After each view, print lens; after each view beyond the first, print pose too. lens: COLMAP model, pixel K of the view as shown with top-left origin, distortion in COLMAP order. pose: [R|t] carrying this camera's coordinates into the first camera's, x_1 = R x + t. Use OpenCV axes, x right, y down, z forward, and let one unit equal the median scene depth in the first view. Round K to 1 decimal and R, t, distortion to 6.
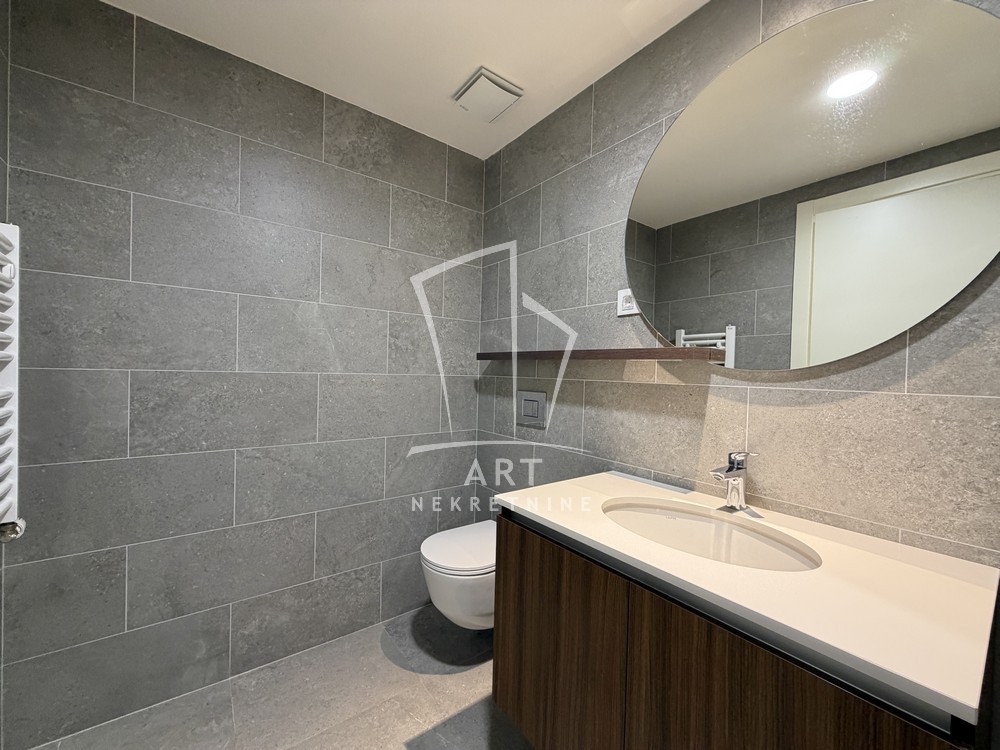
lens RADIAL K [[400.8, 0, 501.7], [0, 400.8, 370.9], [0, 0, 1]] dist [-0.001993, 0.000048]
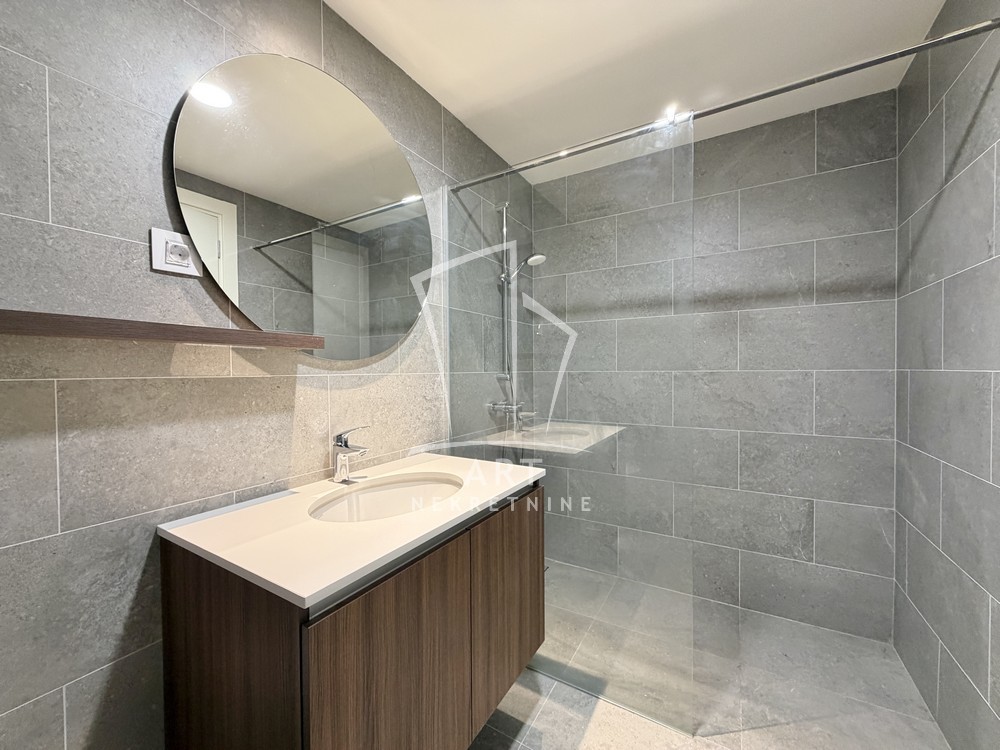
lens RADIAL K [[400.8, 0, 501.7], [0, 400.8, 370.9], [0, 0, 1]] dist [-0.001993, 0.000048]
pose [[-0.373557, -0.032803, 0.927027, -0.562004], [-0.012024, 0.999462, 0.030521, -0.010801], [-0.927529, 0.000255, -0.373750, 0.886541]]
